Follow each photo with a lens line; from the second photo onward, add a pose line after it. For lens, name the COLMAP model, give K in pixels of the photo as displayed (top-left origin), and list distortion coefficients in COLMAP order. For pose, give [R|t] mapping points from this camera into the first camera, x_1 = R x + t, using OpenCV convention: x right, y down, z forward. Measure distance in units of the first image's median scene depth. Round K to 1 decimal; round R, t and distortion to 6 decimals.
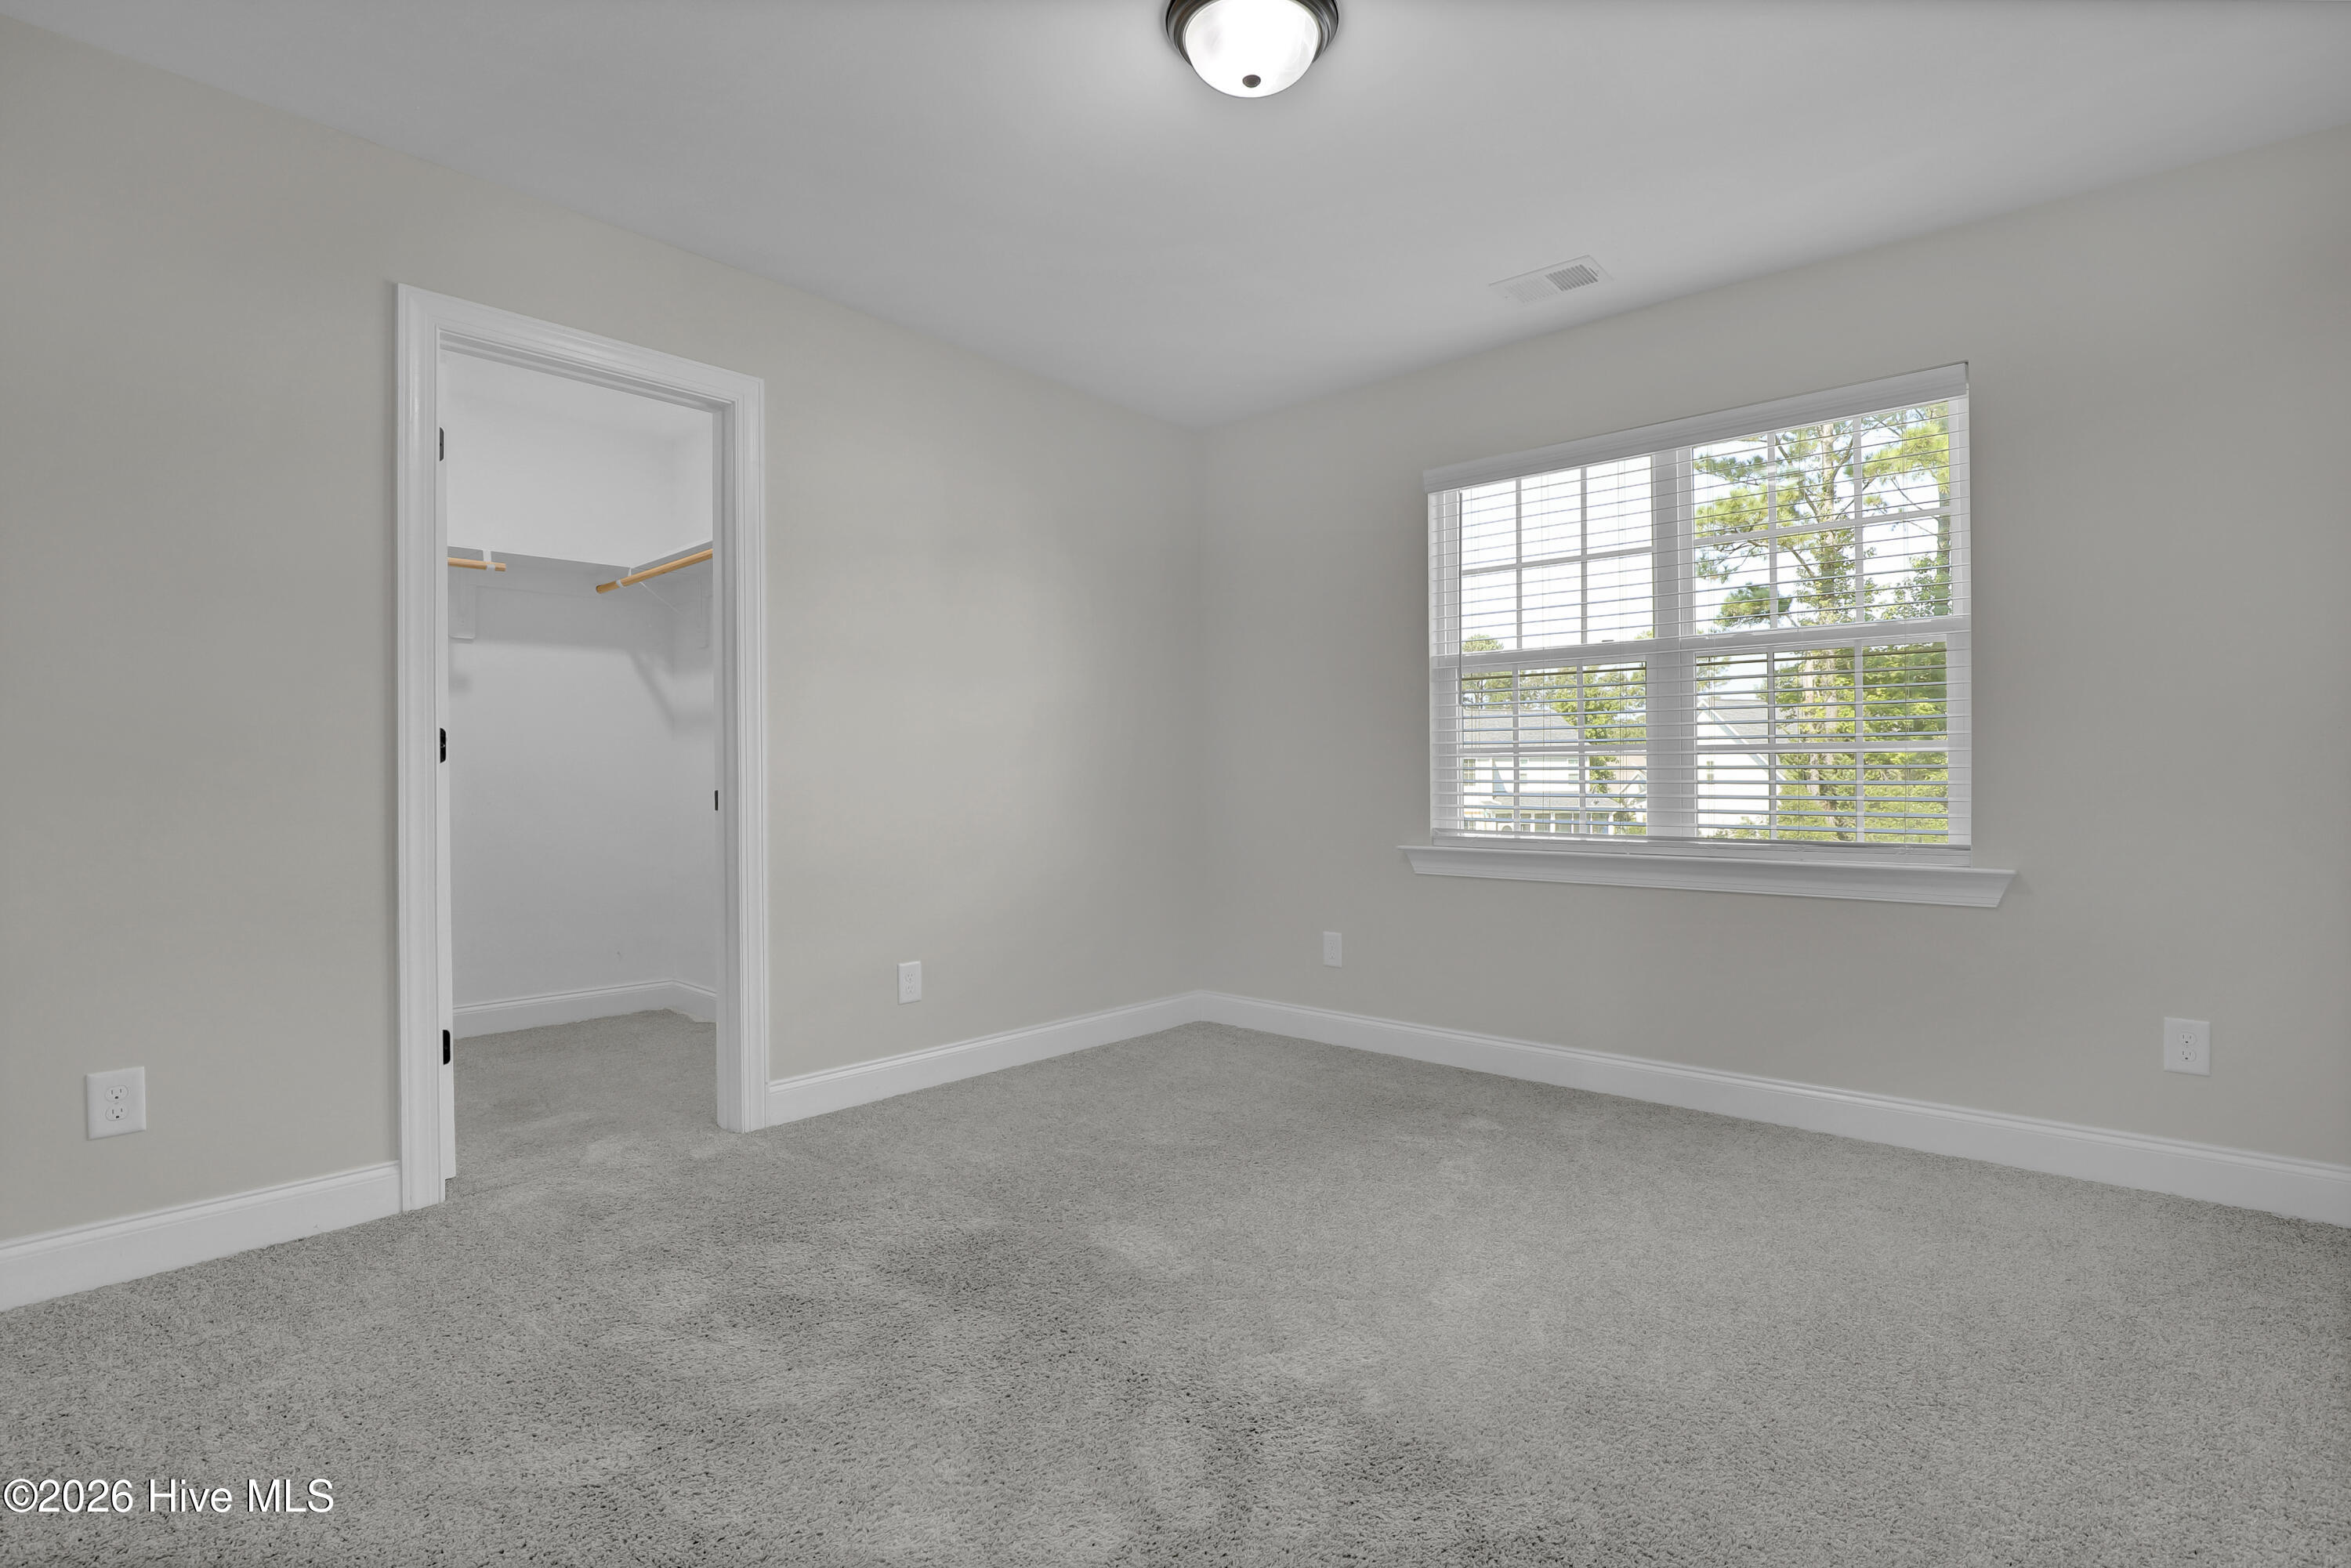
lens RADIAL K [[1105.6, 0, 1182.5], [0, 1105.6, 786.7], [0, 0, 1]] dist [-0.013246, 0.000004]
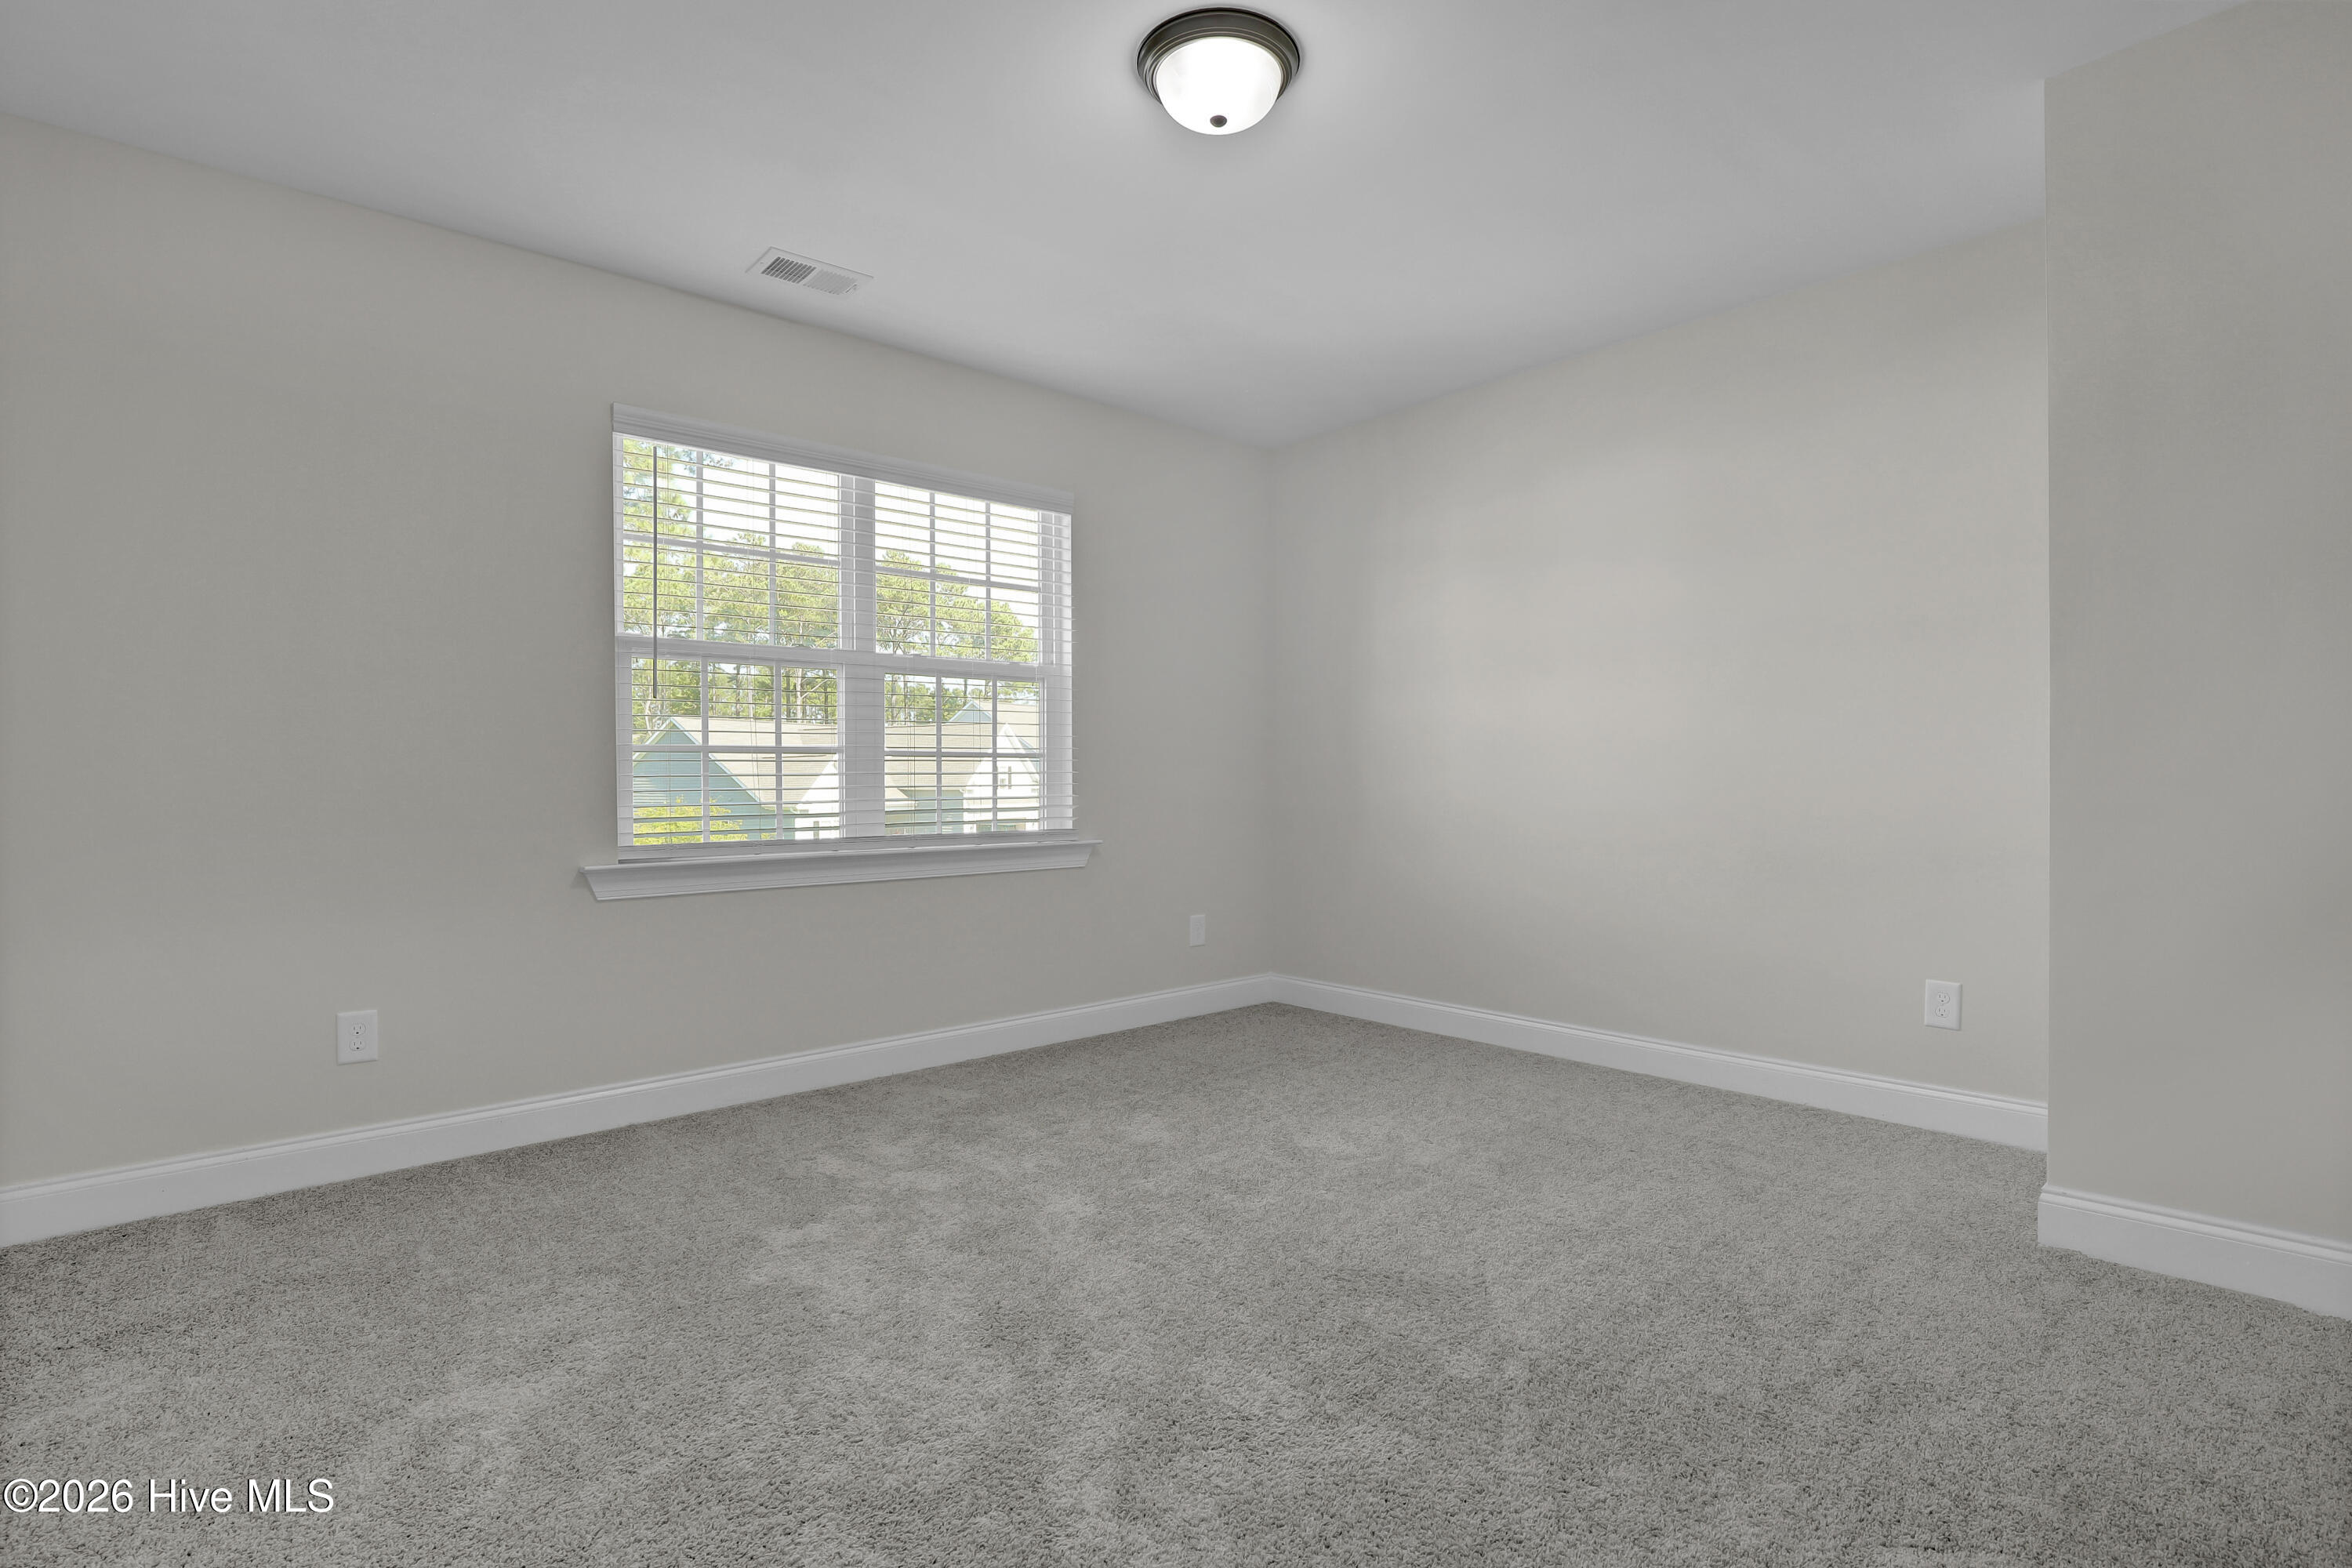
lens RADIAL K [[1106.1, 0, 1187.4], [0, 1106.1, 785.0], [0, 0, 1]] dist [-0.013246, 0.000004]
pose [[0.154661, -0.000859, 0.987967, -0.742820], [0.009215, 0.999957, -0.000573, 0.001616], [-0.987925, 0.009193, 0.154662, 0.651760]]
